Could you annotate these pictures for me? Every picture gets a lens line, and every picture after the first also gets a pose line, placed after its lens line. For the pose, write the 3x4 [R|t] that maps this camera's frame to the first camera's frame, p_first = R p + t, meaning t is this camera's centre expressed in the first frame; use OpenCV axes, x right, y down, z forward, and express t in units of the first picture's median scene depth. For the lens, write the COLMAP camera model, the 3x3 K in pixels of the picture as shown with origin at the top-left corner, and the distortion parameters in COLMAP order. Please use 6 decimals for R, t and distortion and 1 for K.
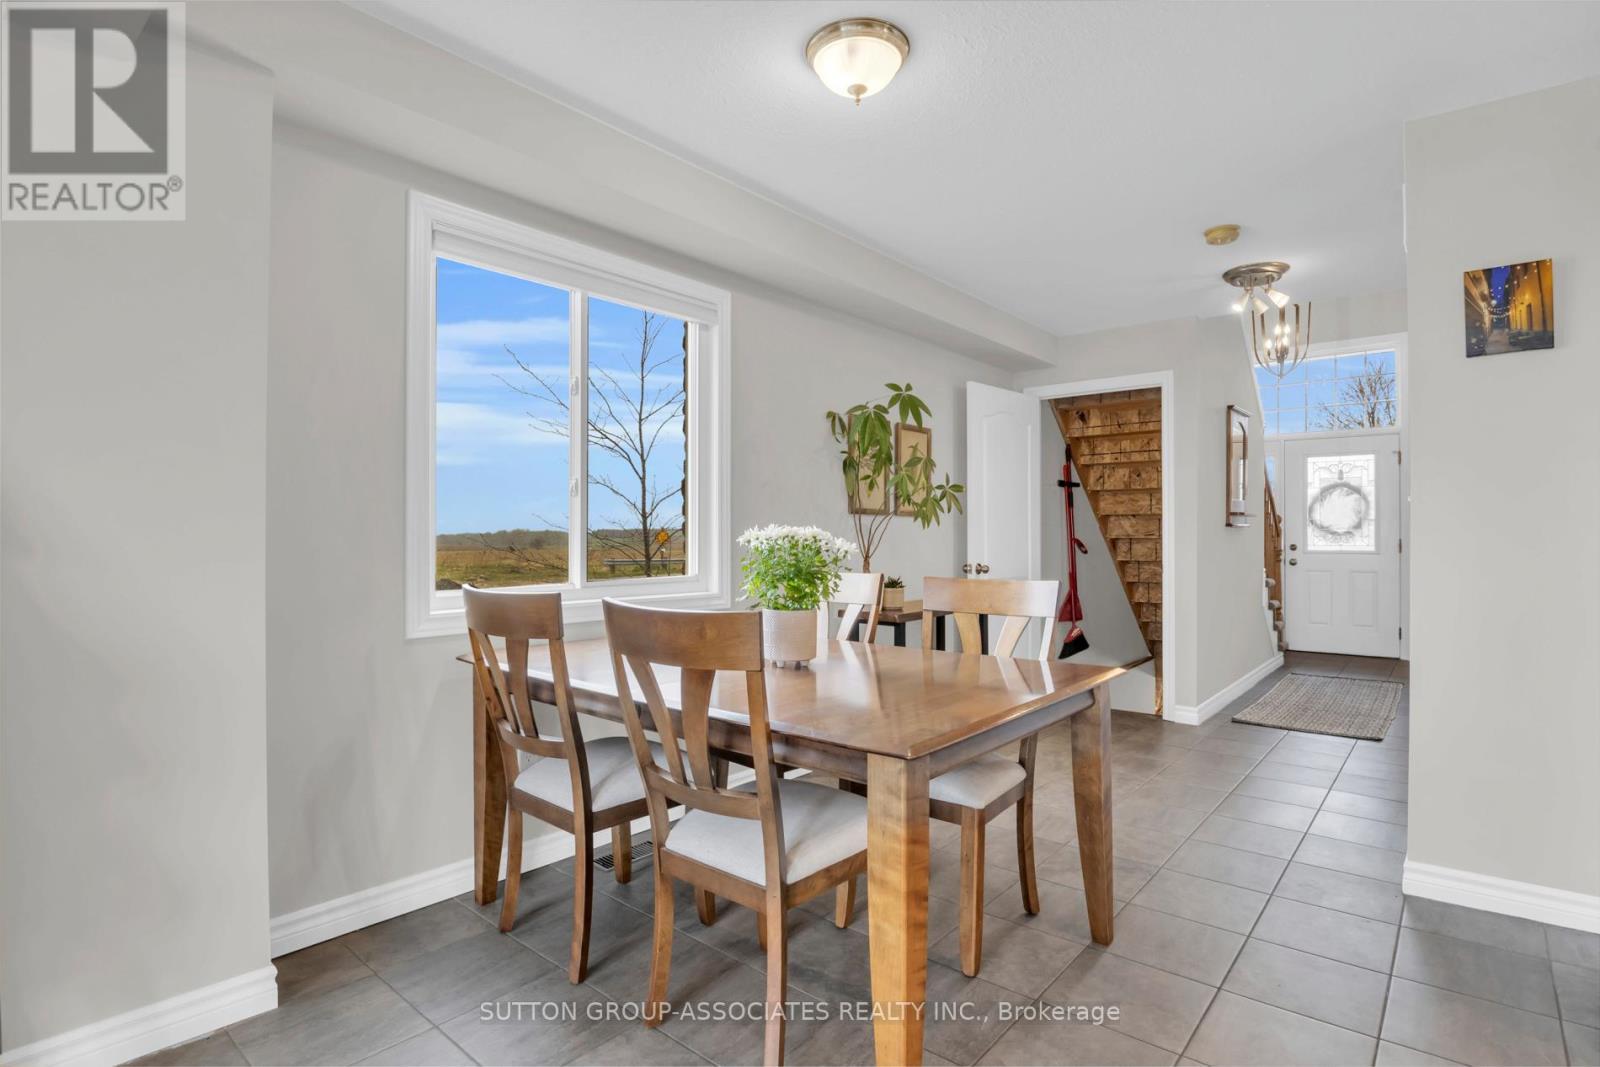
lens RADIAL K [[806.2, 0, 798.0], [0, 806.2, 537.3], [0, 0, 1]] dist [-0.036373, -0.000248]
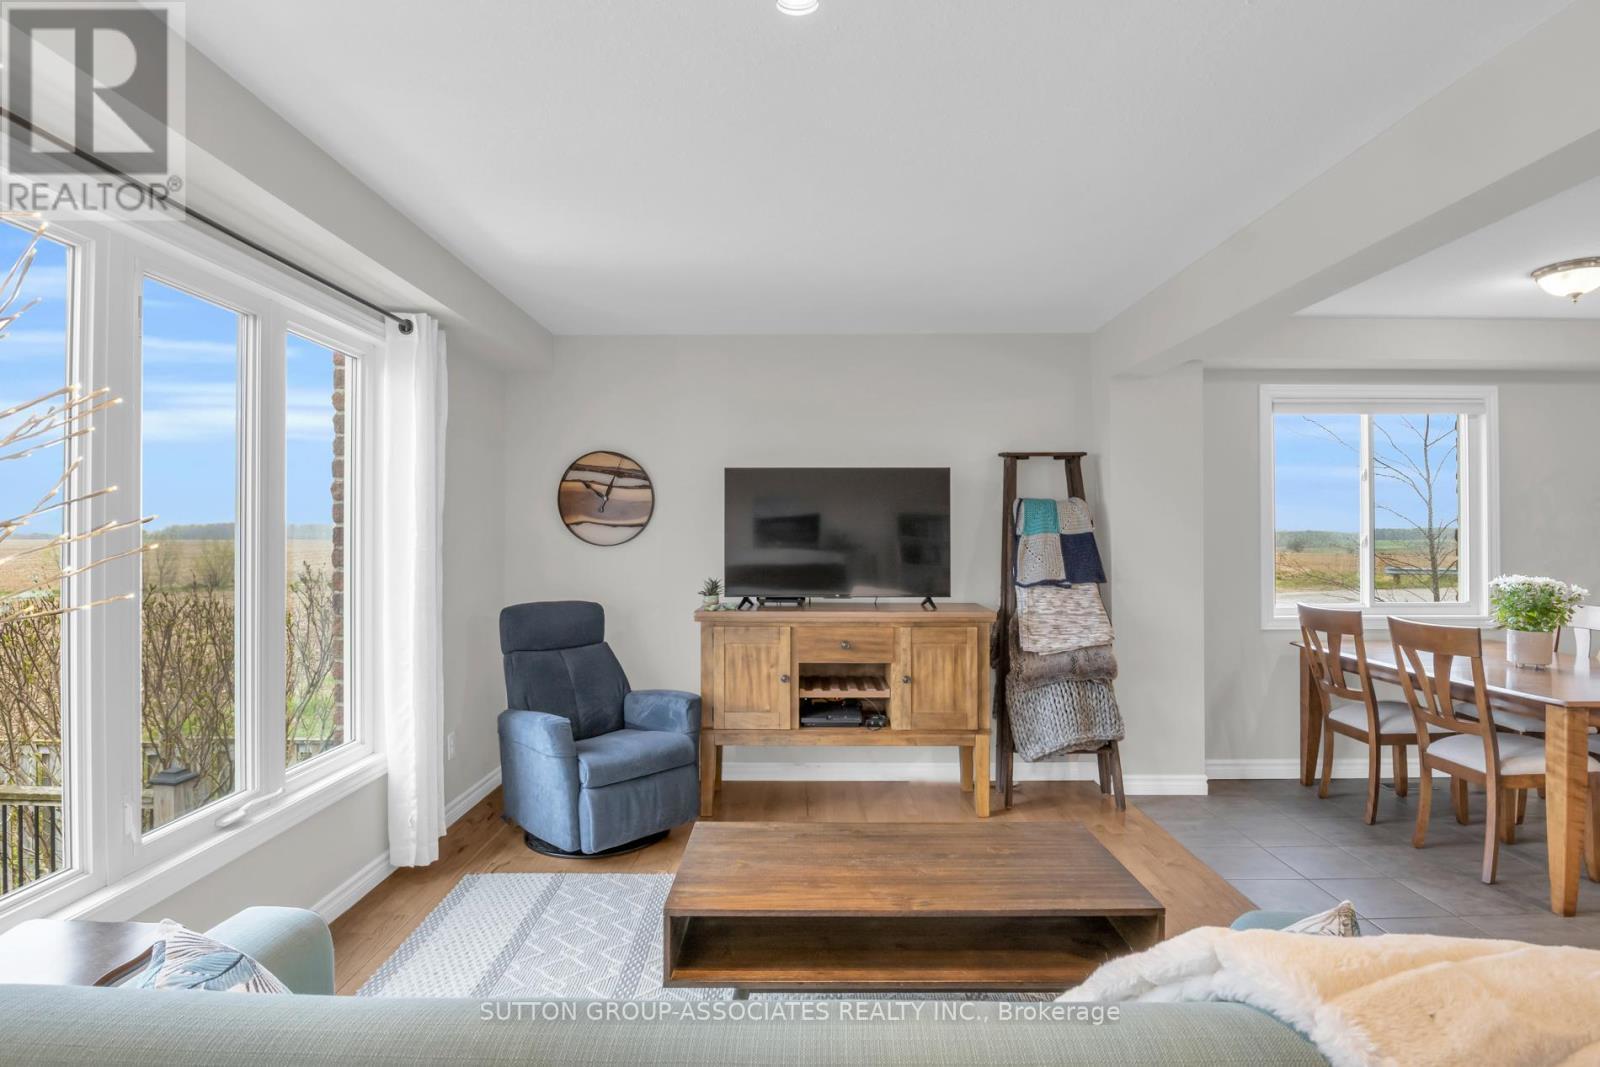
lens RADIAL K [[806.2, 0, 798.0], [0, 806.2, 537.3], [0, 0, 1]] dist [-0.036373, -0.000248]
pose [[0.640218, -0.005304, -0.768175, 0.261012], [0.003540, 0.999986, -0.003954, -0.094839], [0.768185, -0.000188, 0.640228, -1.108215]]
